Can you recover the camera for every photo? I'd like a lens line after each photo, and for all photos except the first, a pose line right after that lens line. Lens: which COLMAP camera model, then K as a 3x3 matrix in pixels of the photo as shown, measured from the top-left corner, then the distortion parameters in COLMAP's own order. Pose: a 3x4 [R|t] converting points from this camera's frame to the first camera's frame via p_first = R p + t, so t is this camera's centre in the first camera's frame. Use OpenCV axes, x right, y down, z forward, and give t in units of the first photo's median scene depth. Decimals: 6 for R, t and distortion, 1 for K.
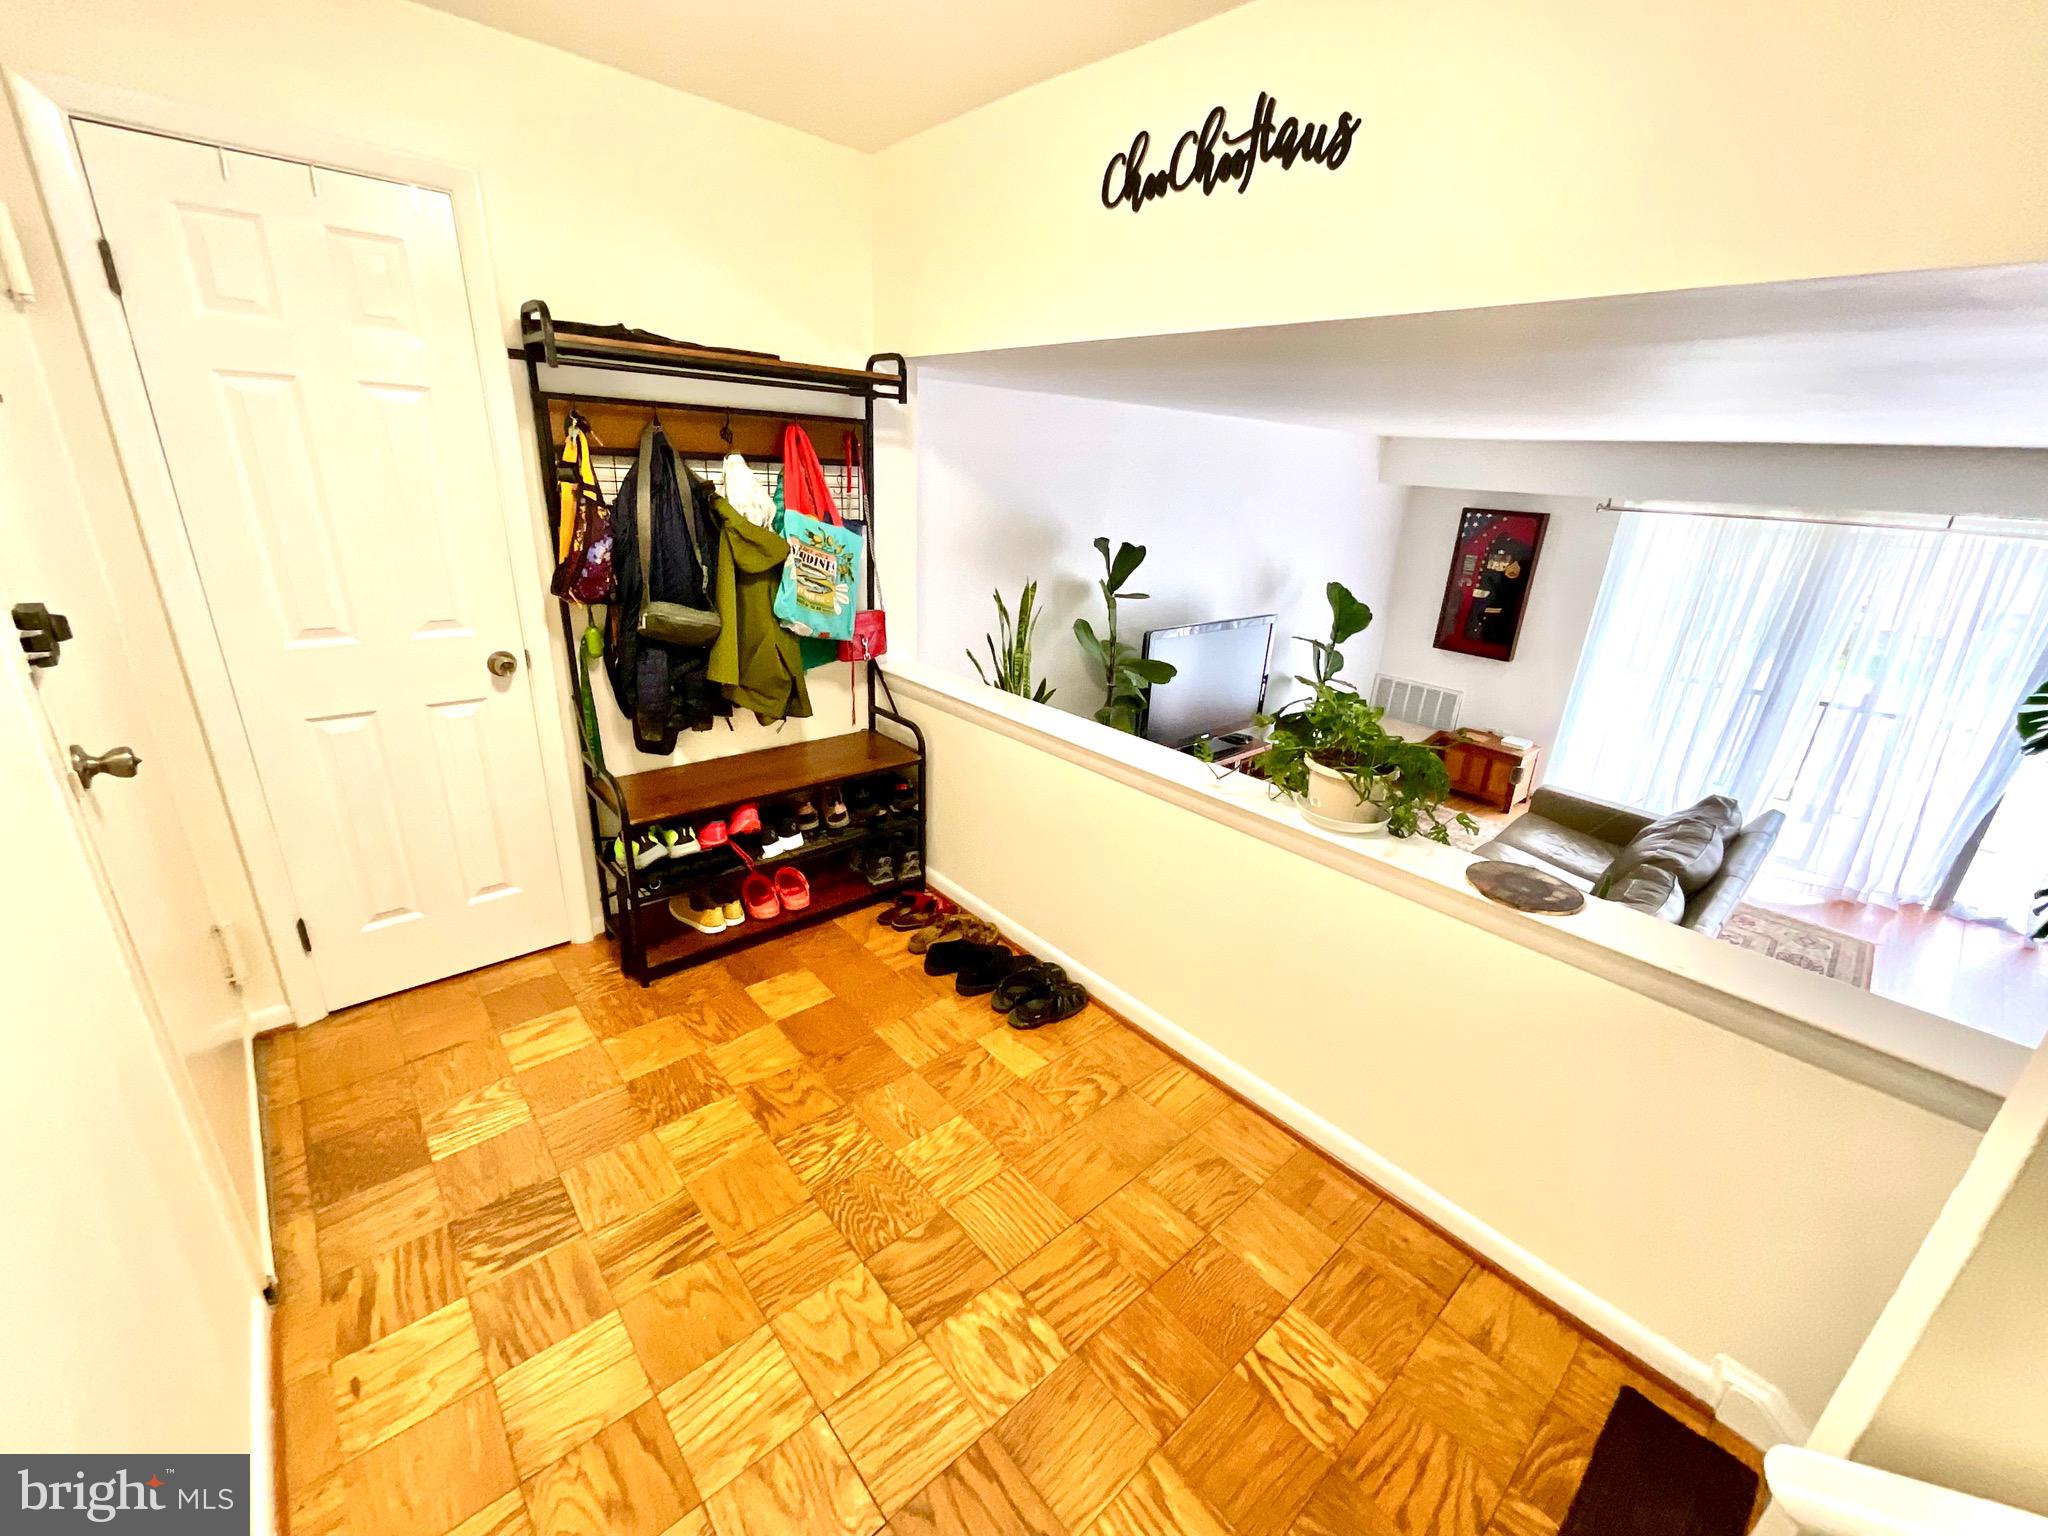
lens RADIAL K [[826.2, 0, 1026.0], [0, 826.2, 767.1], [0, 0, 1]] dist [-0.001682, 0.001204]
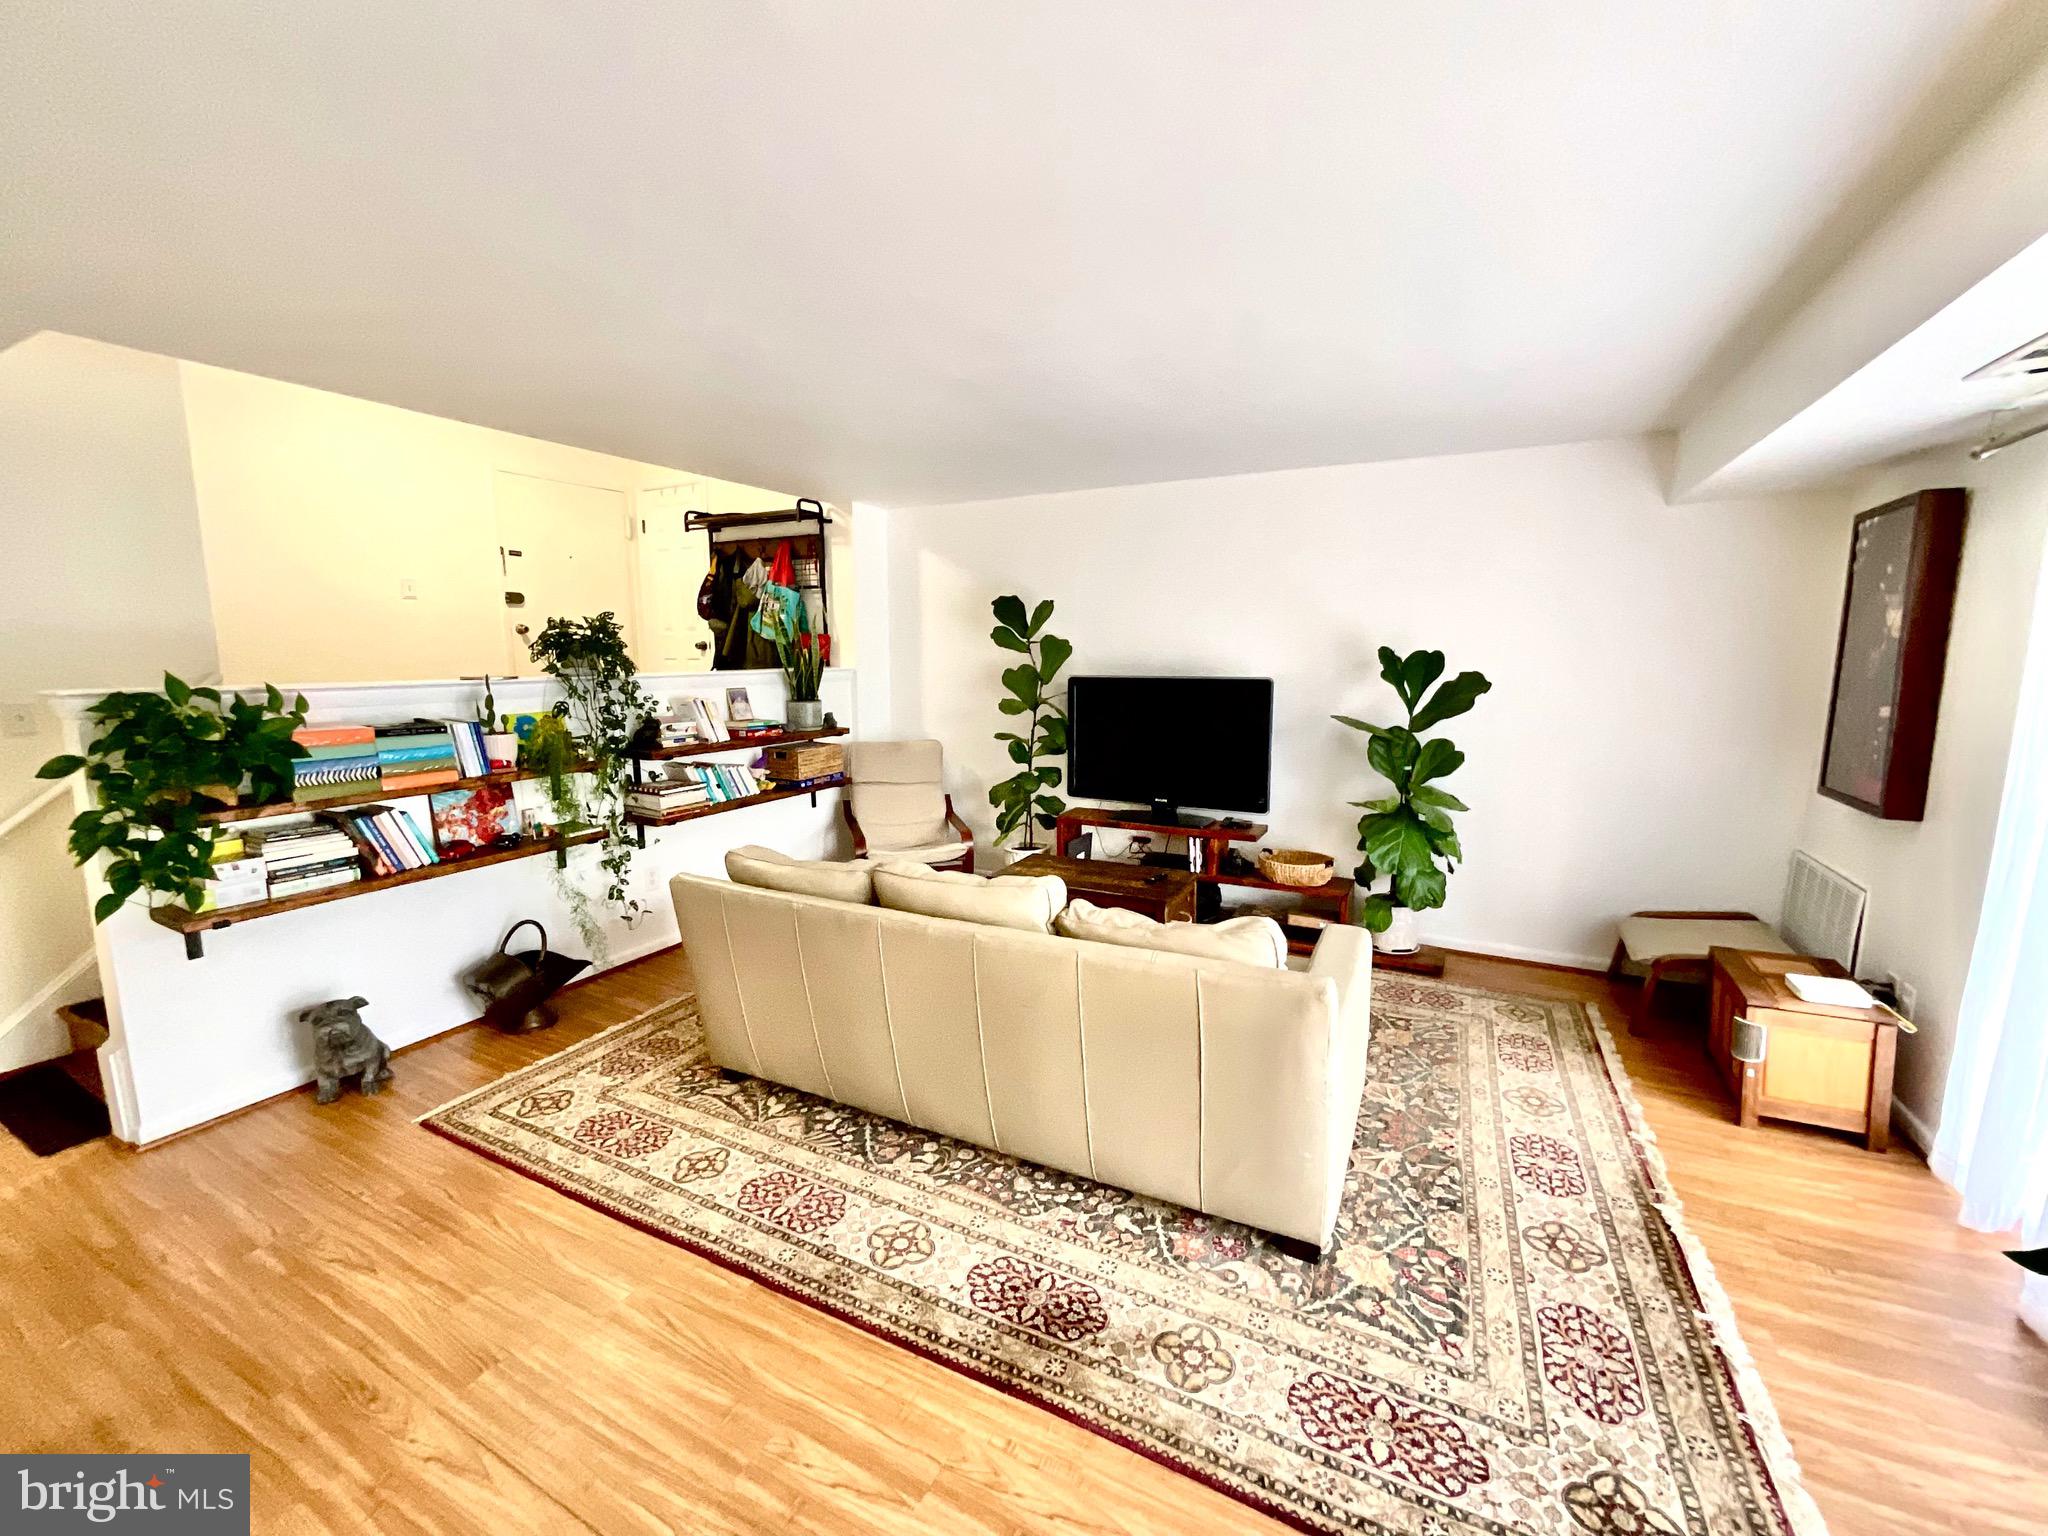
lens RADIAL K [[826.2, 0, 1019.0], [0, 826.2, 766.3], [0, 0, 1]] dist [-0.001682, 0.001204]
pose [[0.345297, 0.086338, -0.934514, 2.614242], [-0.308401, 0.950898, -0.026100, 0.001099], [0.886374, 0.297218, 0.354969, 1.294662]]
